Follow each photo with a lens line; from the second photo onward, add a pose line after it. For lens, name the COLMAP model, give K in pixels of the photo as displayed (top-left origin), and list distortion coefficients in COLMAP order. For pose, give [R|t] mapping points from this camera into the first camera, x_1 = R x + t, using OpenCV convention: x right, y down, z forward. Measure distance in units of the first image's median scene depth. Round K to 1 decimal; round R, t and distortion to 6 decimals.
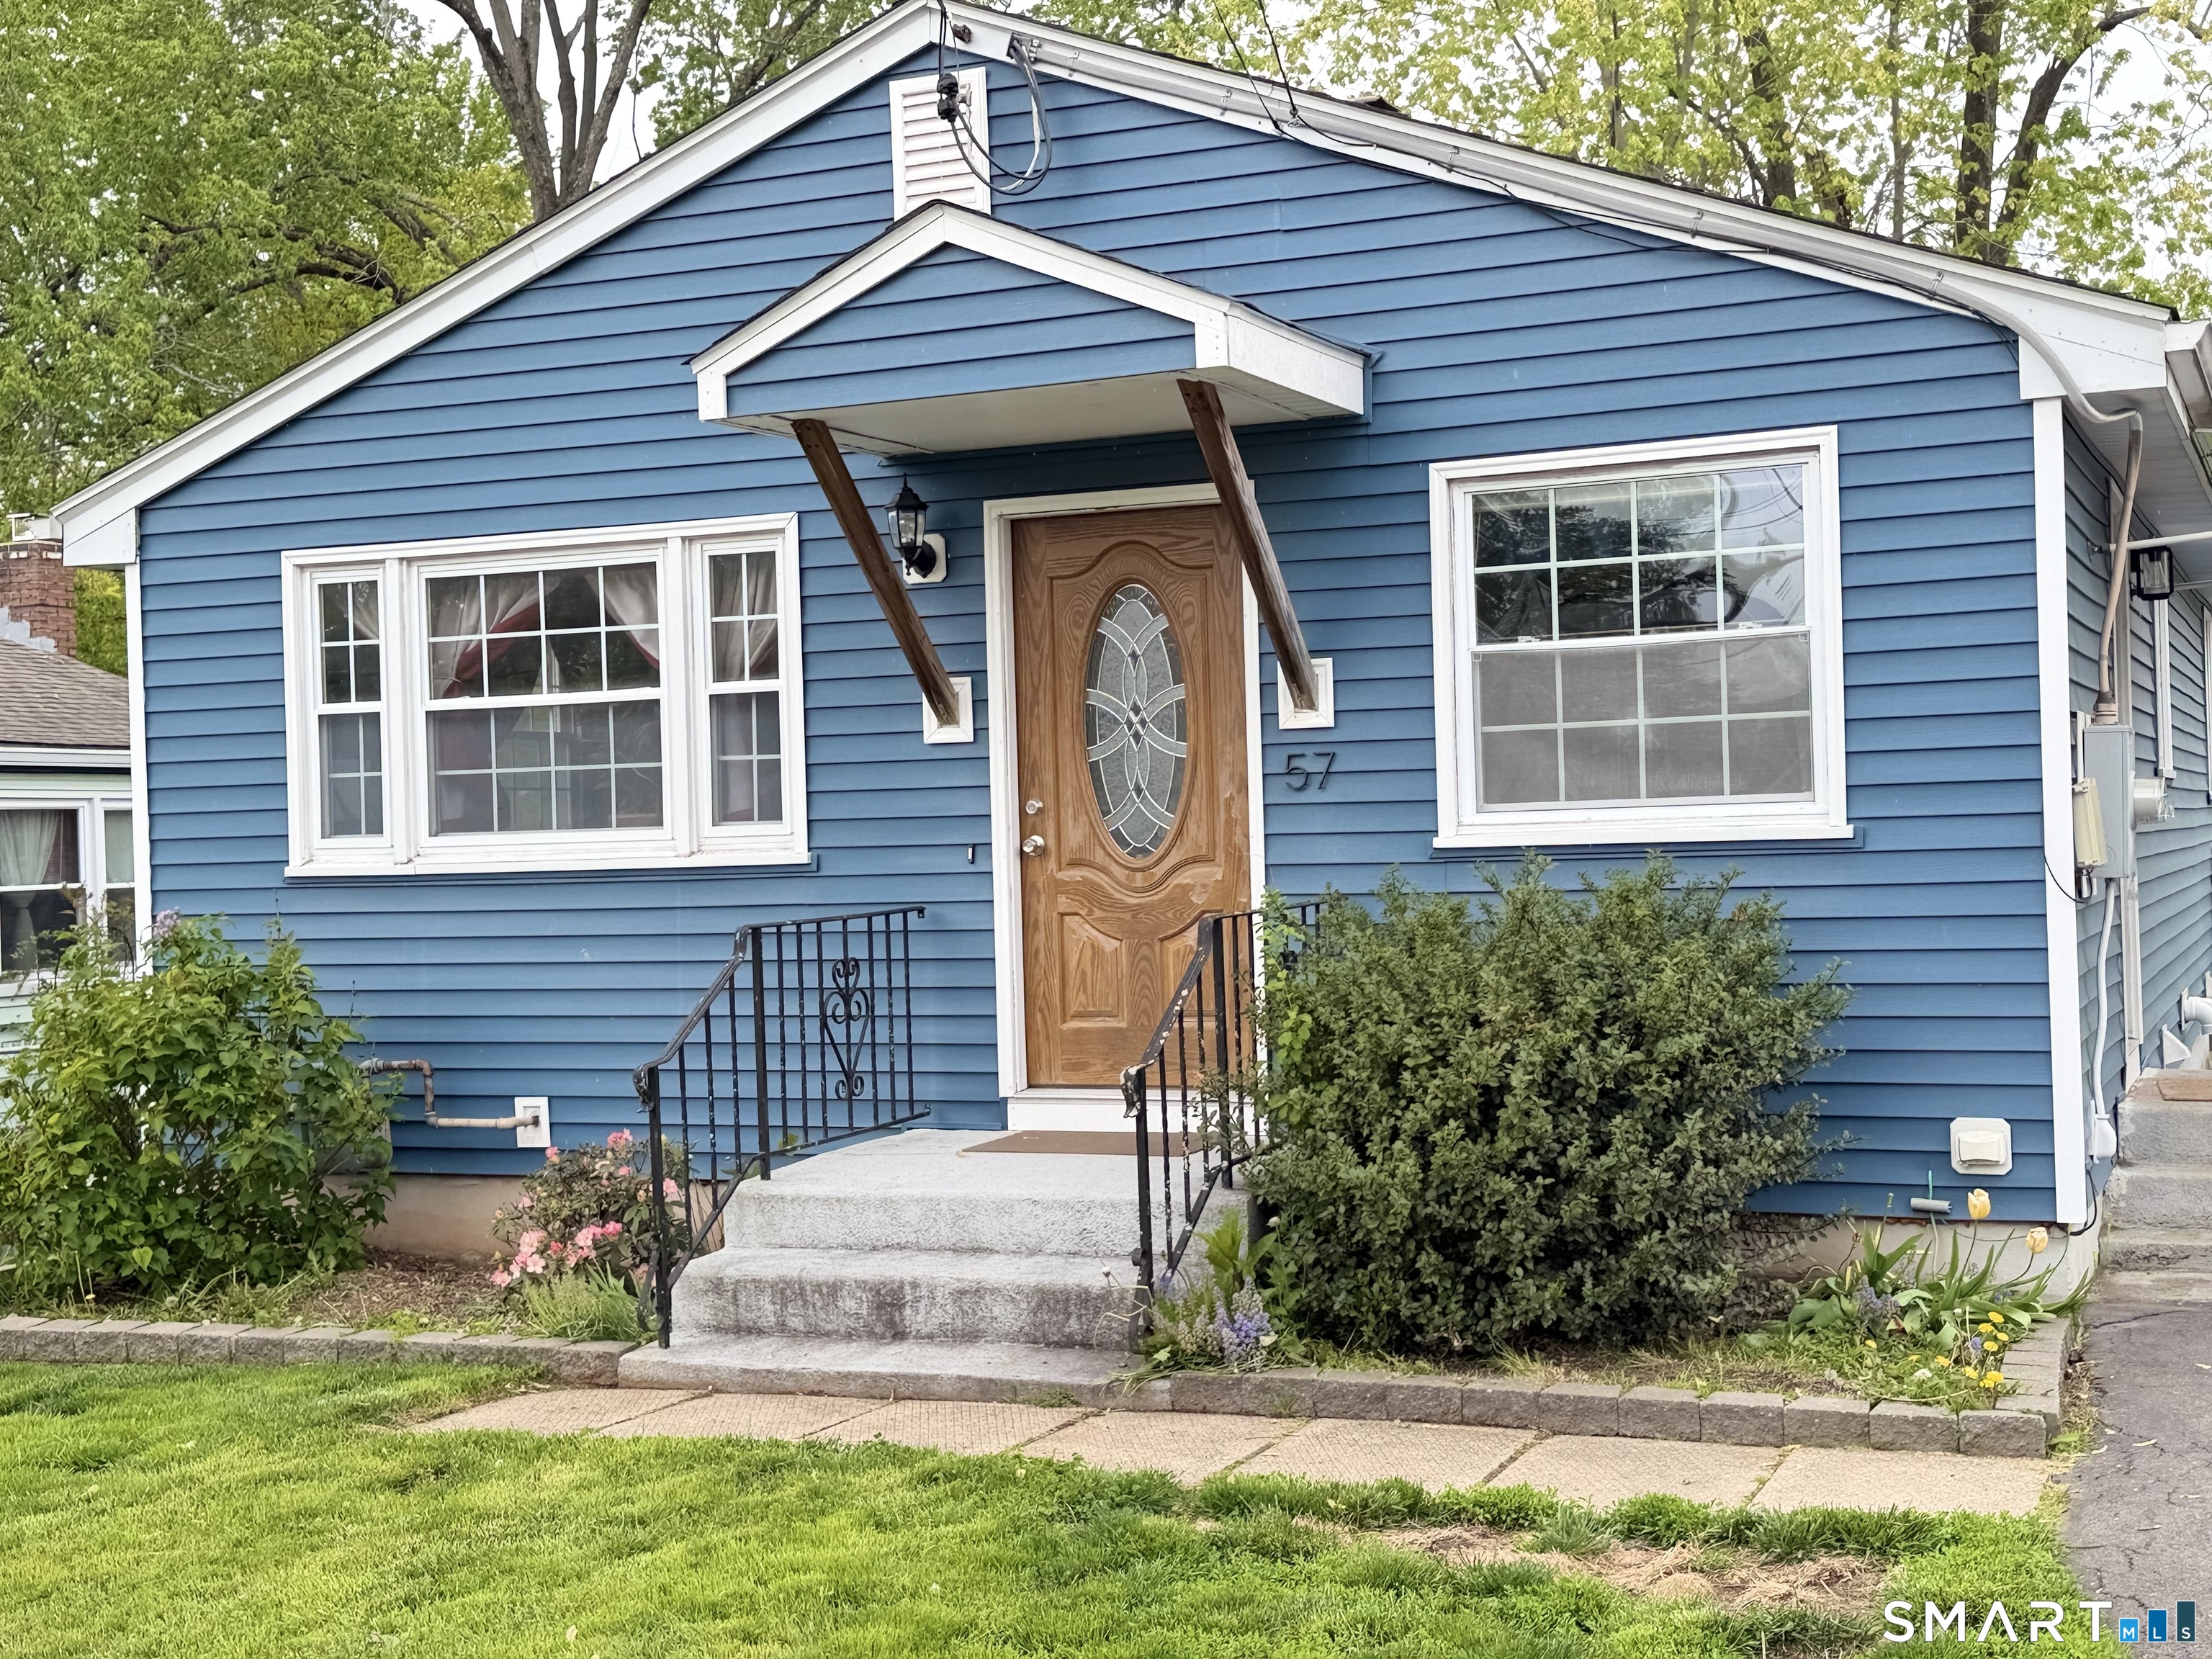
lens RADIAL K [[2735.1, 0, 1106.0], [0, 2735.1, 829.5], [0, 0, 1]] dist [0.059721, -0.018648]
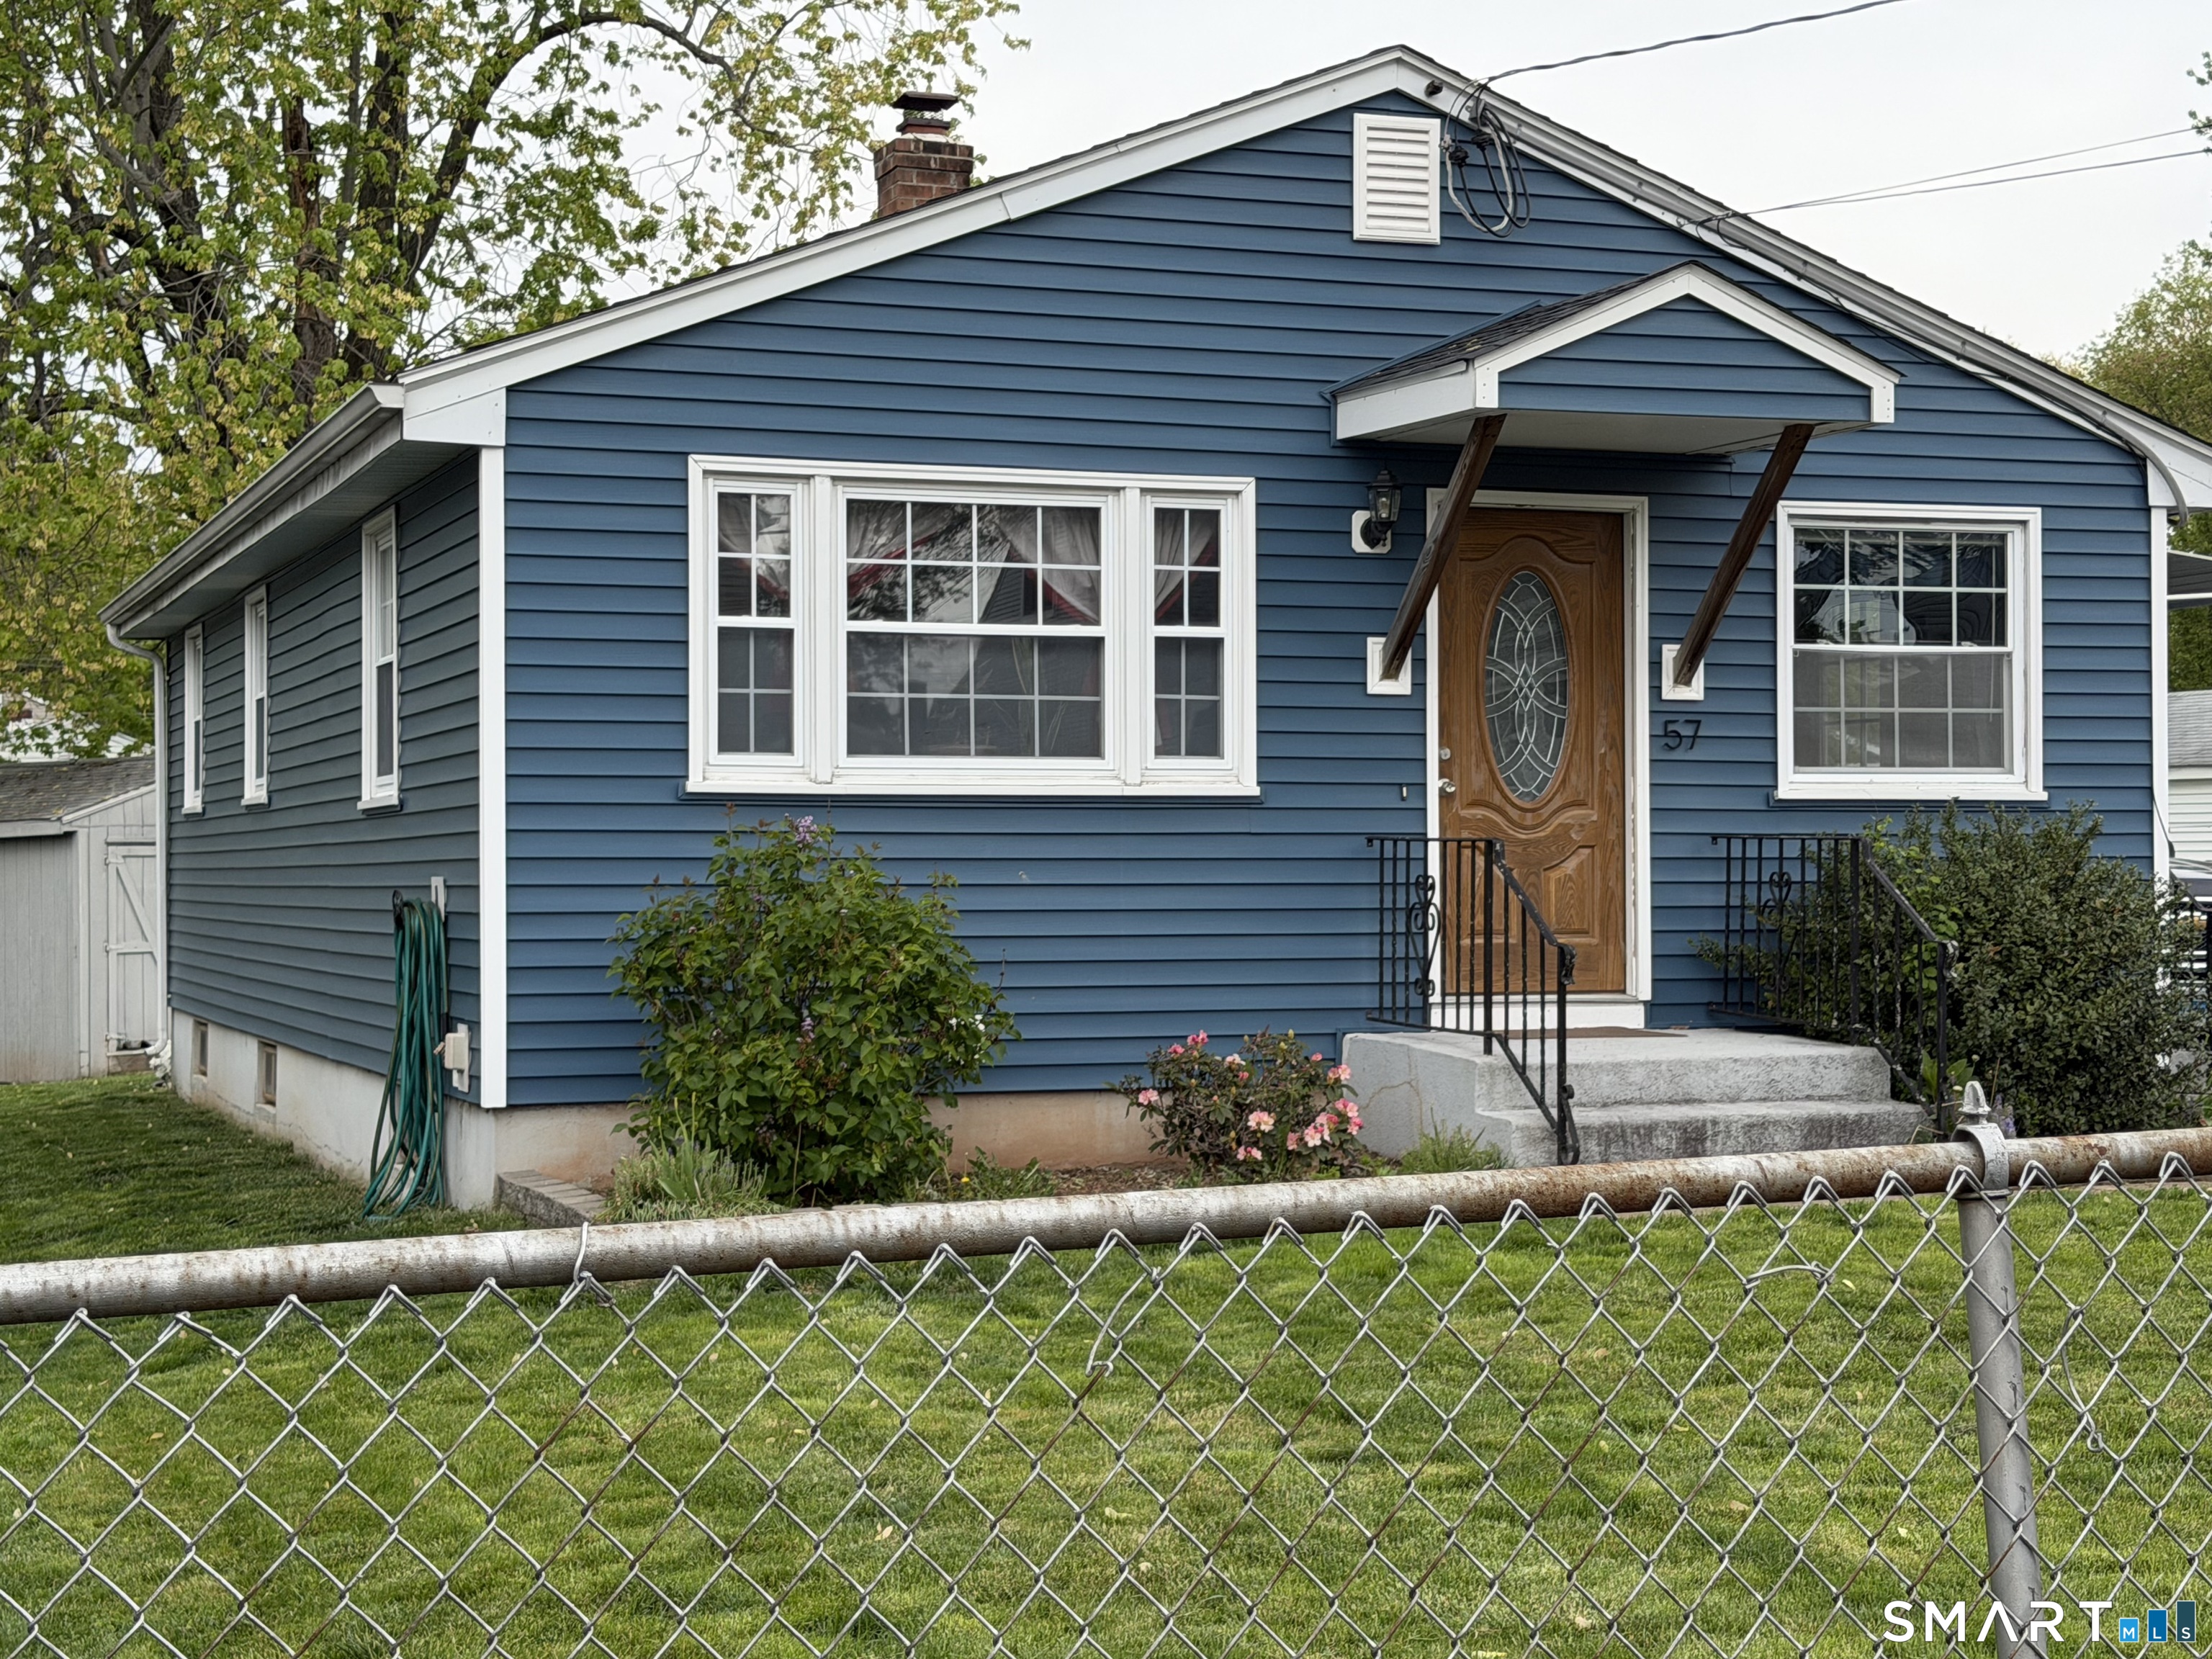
lens RADIAL K [[3543.2, 0, 1106.0], [0, 3543.2, 829.5], [0, 0, 1]] dist [0.040950, 0.028863]
pose [[0.733082, 0.033590, 0.679311, -1.108176], [-0.021562, 0.999425, -0.026150, 0.063689], [-0.679799, 0.004523, 0.733385, -0.008438]]
